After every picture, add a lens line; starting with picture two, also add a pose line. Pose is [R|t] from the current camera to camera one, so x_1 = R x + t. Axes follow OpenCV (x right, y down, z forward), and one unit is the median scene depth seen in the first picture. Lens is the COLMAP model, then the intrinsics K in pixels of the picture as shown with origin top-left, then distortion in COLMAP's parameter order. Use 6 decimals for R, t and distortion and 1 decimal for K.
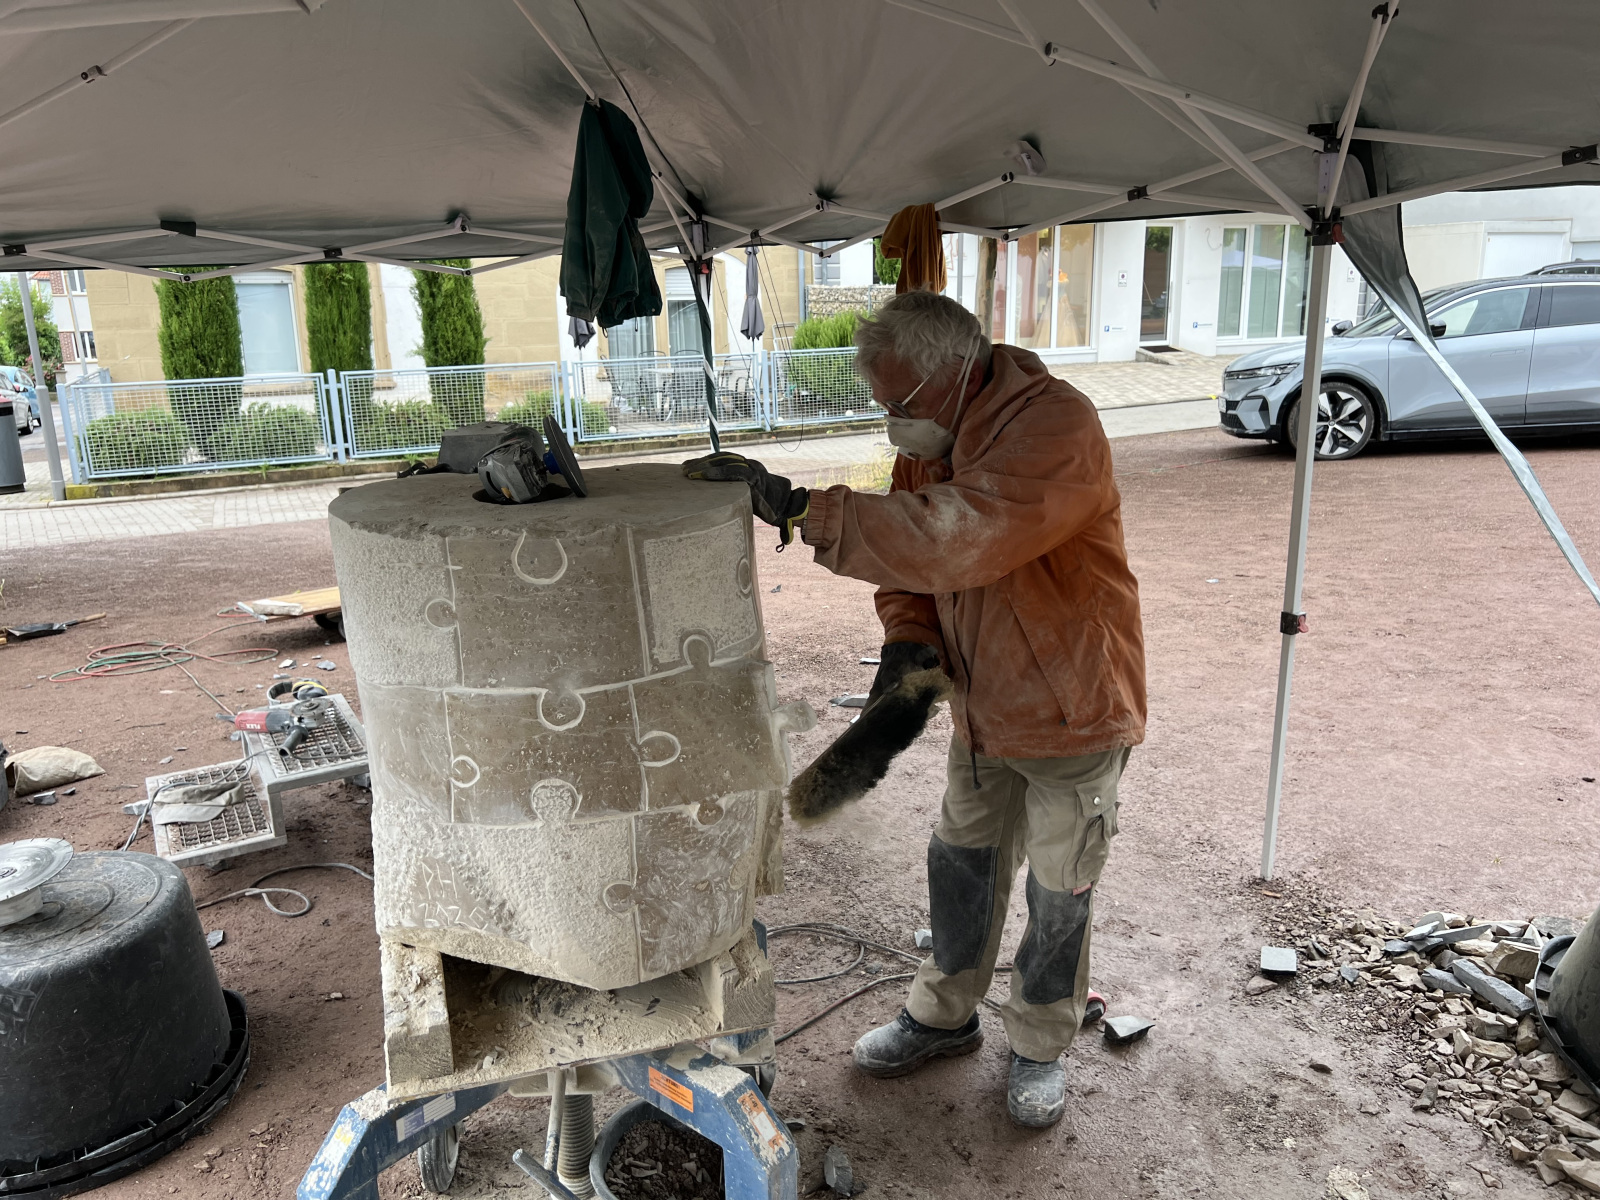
lens RADIAL K [[1231.7, 0, 800.0], [0, 1231.7, 600.0], [0, 0, 1]] dist [0.042592, -0.063310]
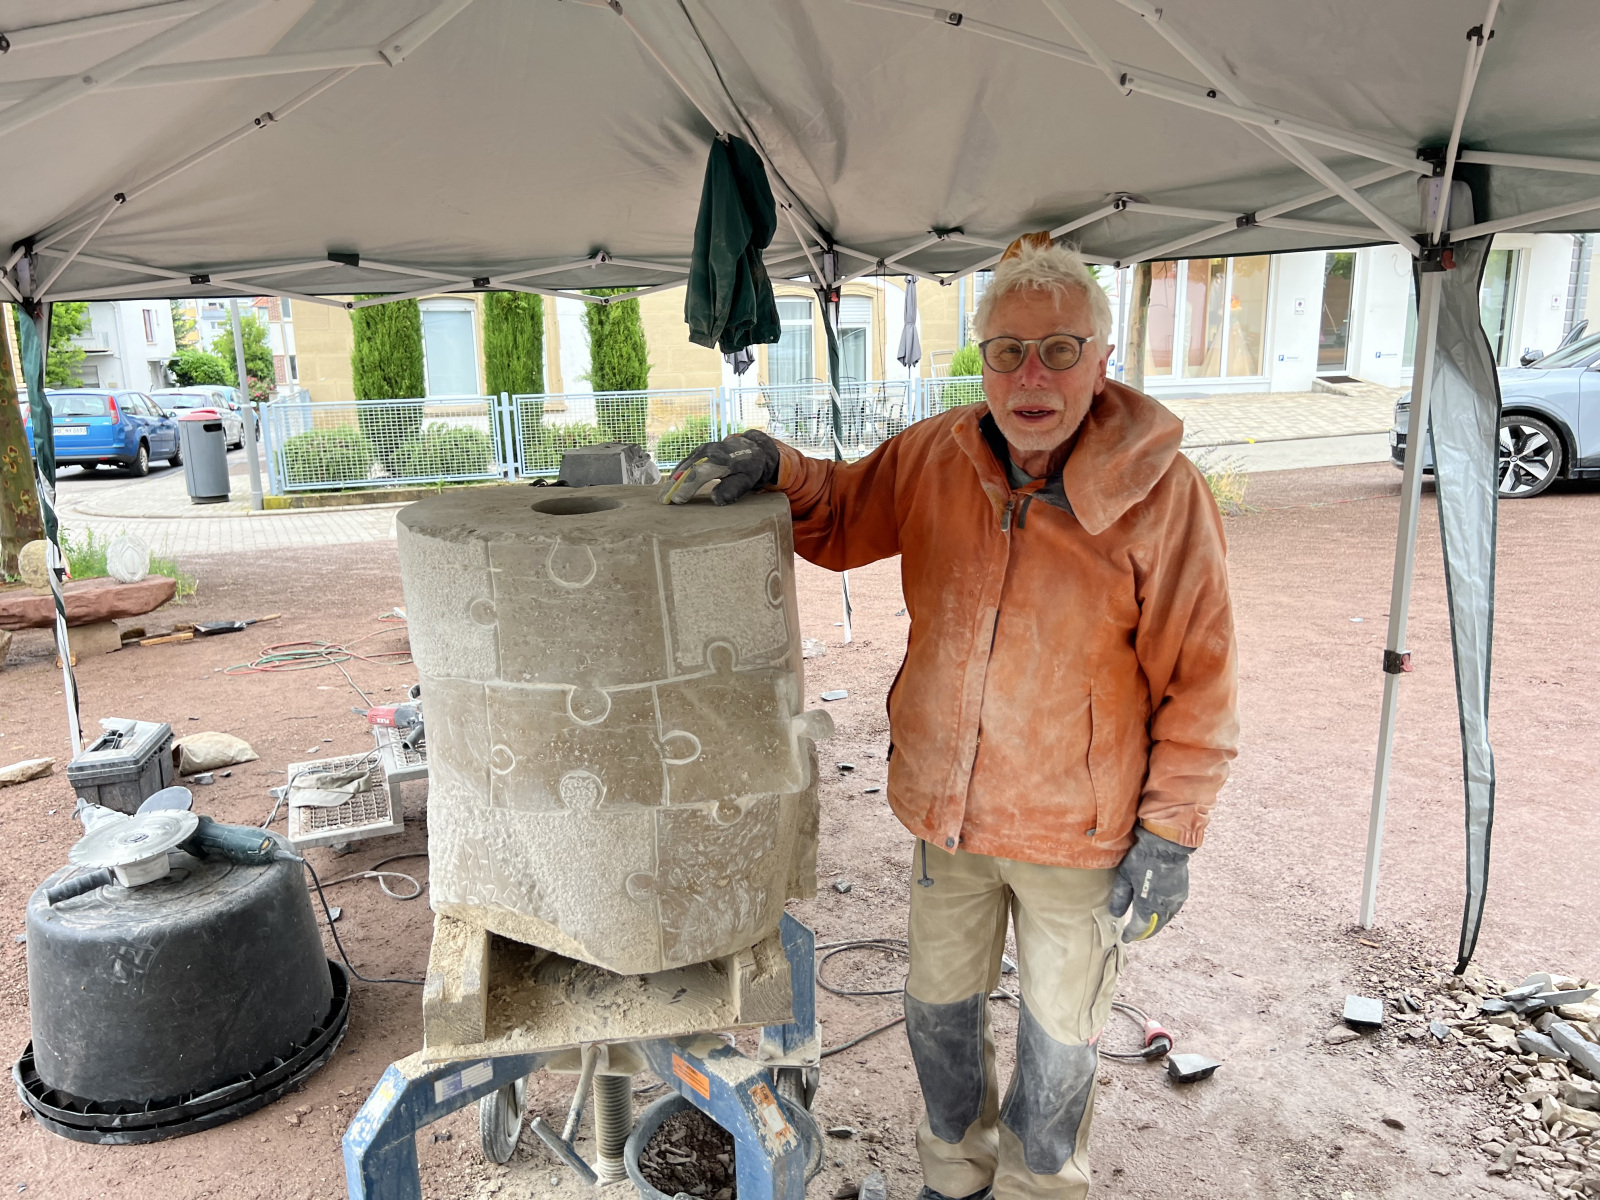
lens RADIAL K [[1231.7, 0, 800.0], [0, 1231.7, 600.0], [0, 0, 1]] dist [0.042592, -0.063310]
pose [[0.990405, 0.033009, -0.134195, 0.074003], [-0.035883, 0.999174, -0.019052, 0.006310], [0.133455, 0.023684, 0.990772, -0.021569]]
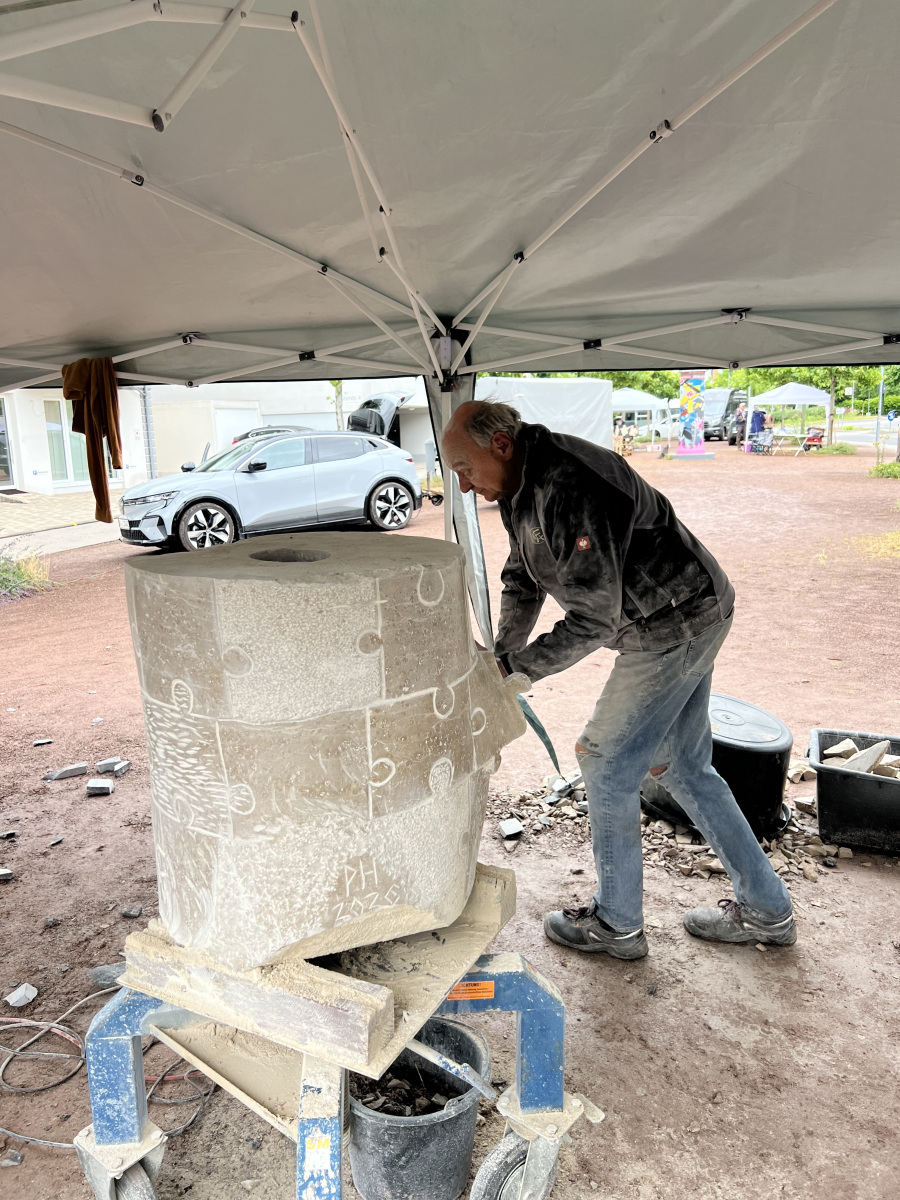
lens RADIAL K [[917.4, 0, 450.0], [0, 917.4, 600.0], [0, 0, 1]] dist [0.097145, -0.185928]
pose [[0.701432, -0.128791, 0.701003, -0.490195], [0.188539, 0.982031, -0.008232, -0.004054], [-0.687347, 0.137940, 0.713111, 0.167699]]
